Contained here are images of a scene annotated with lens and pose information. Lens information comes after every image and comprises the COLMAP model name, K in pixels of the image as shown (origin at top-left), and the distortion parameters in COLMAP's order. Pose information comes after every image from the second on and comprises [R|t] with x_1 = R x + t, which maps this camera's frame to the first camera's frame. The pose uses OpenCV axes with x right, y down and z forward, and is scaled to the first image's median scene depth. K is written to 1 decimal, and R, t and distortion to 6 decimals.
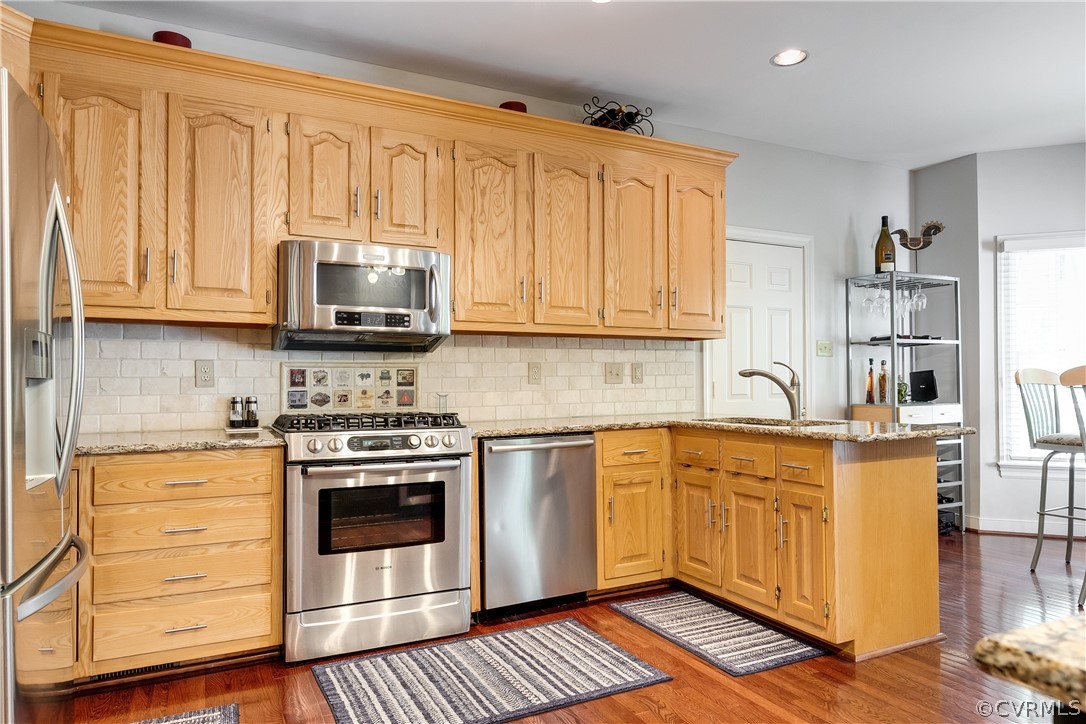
lens RADIAL K [[698.1, 0, 545.4], [0, 698.1, 371.8], [0, 0, 1]] dist [0.007531, -0.000066]
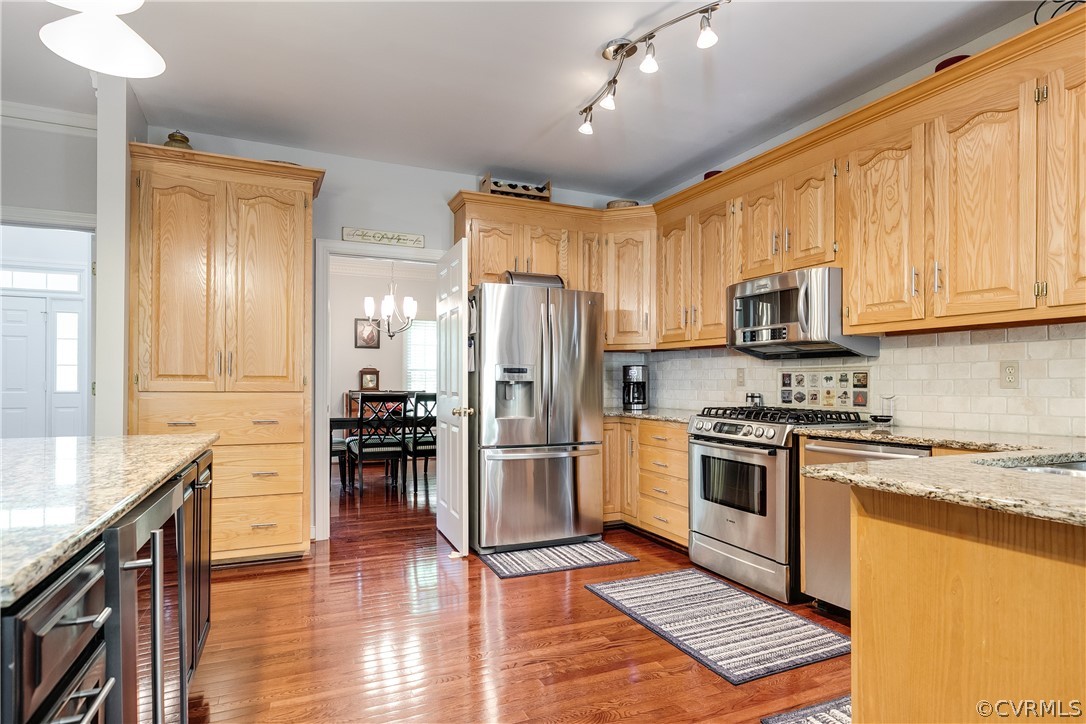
lens RADIAL K [[584.2, 0, 529.0], [0, 584.2, 379.2], [0, 0, 1]] dist [-0.005292, -0.000543]
pose [[-0.060595, 0.000582, -0.998162, 0.781888], [0.011551, 0.999933, -0.000118, 0.001430], [0.998096, -0.011537, -0.060598, 0.581195]]
